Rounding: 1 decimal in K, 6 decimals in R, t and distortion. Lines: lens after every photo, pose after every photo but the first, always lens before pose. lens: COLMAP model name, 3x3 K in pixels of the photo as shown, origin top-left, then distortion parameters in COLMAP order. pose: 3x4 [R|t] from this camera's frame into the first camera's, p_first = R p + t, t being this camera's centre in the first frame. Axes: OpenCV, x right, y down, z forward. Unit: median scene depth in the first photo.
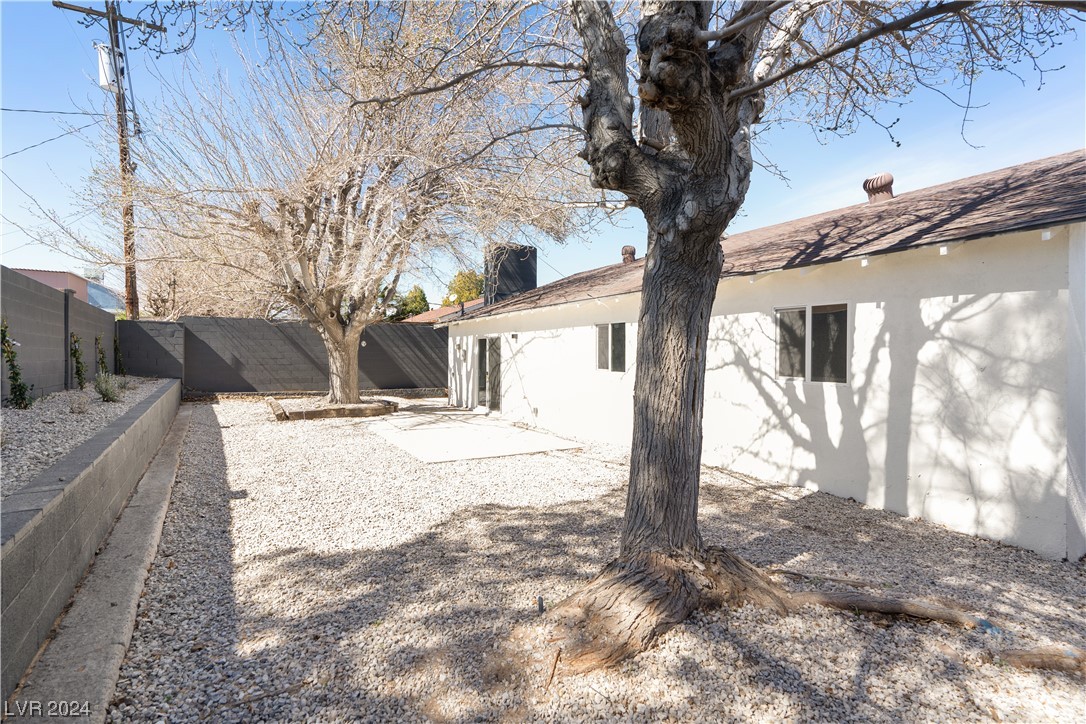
lens RADIAL K [[501.1, 0, 539.6], [0, 501.1, 361.3], [0, 0, 1]] dist [-0.006066, 0.000449]
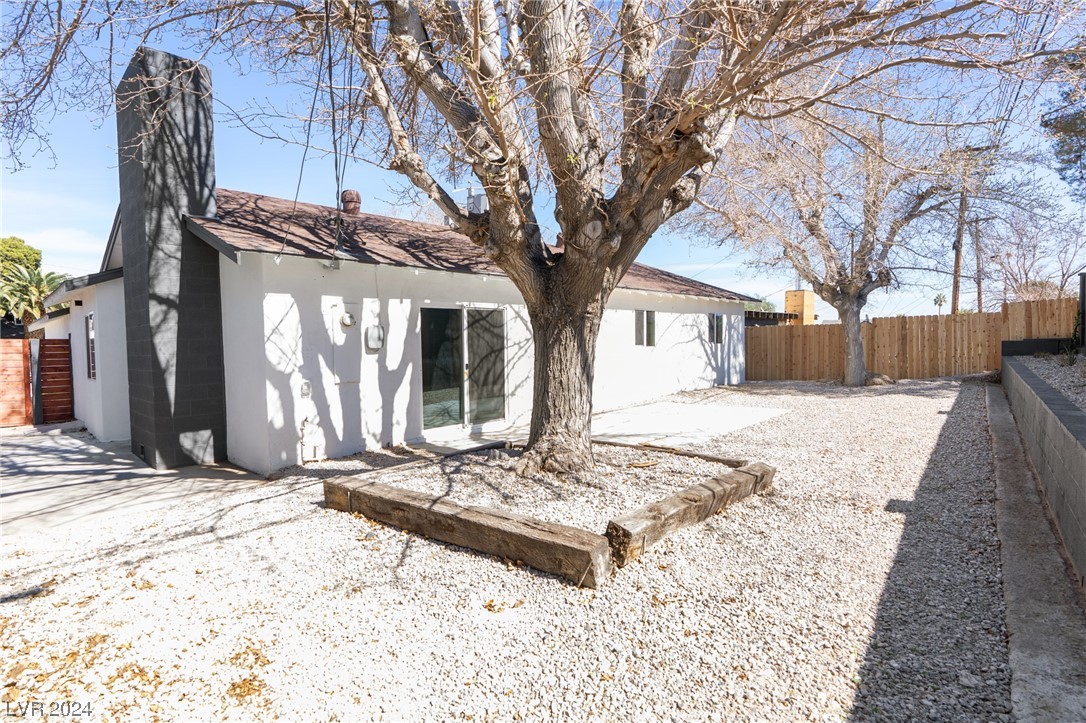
lens RADIAL K [[501.1, 0, 542.8], [0, 501.1, 358.3], [0, 0, 1]] dist [-0.006066, 0.000449]
pose [[-0.255027, -0.034666, 0.966312, -0.716558], [0.031885, 0.998512, 0.044237, -0.010359], [-0.966408, 0.042092, -0.253542, 1.067666]]
